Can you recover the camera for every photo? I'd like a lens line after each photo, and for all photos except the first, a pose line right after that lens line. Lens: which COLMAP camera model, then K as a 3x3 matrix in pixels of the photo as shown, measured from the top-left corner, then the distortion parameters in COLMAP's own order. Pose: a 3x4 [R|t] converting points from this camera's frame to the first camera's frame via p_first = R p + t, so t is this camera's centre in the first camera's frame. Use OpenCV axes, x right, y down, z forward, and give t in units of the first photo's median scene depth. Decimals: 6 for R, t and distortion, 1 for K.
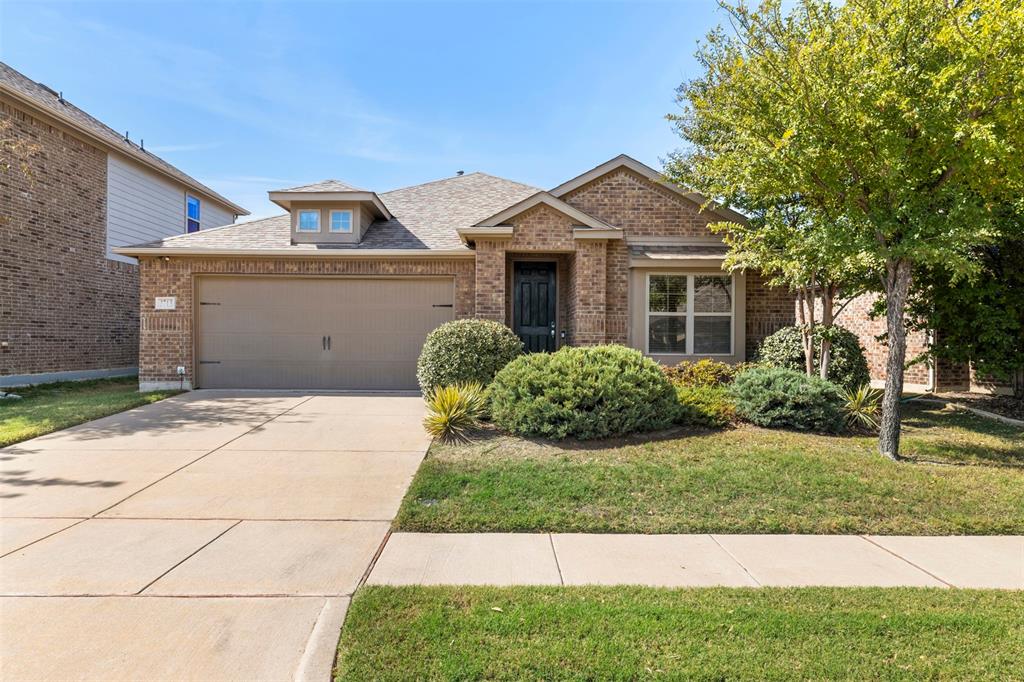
lens RADIAL K [[648.8, 0, 512.7], [0, 648.8, 344.5], [0, 0, 1]] dist [-0.000570, -0.000023]
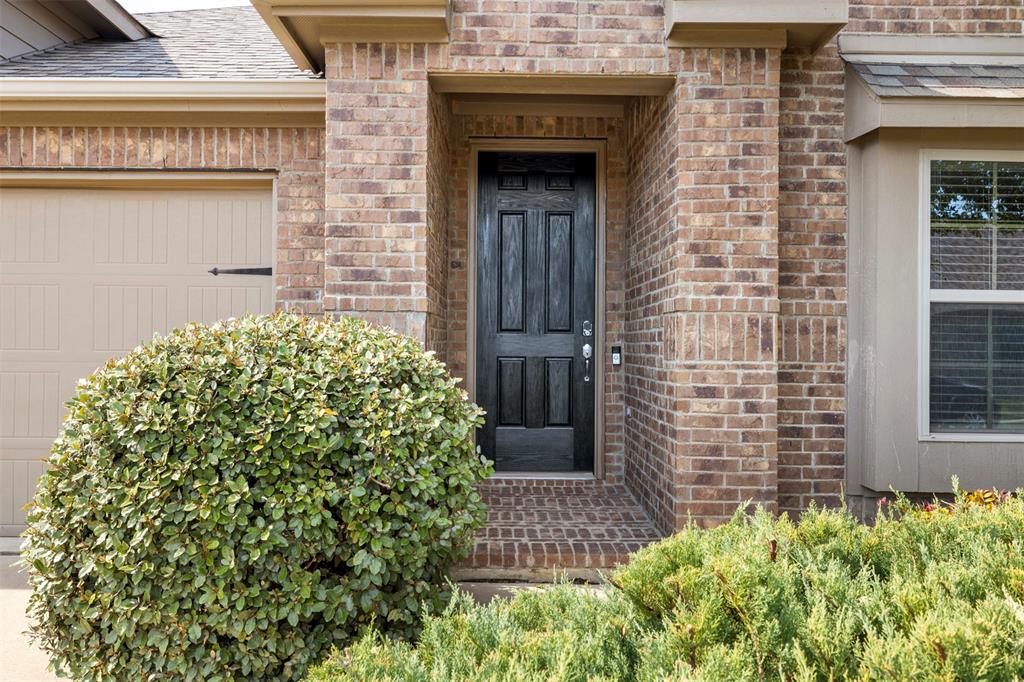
lens RADIAL K [[824.1, 0, 510.2], [0, 824.1, 341.6], [0, 0, 1]] dist [0.000766, 0.000679]
pose [[0.999921, 0.001338, -0.012525, 0.029327], [-0.001343, 0.999999, -0.000422, -0.026700], [0.012524, 0.000439, 0.999921, 0.630954]]
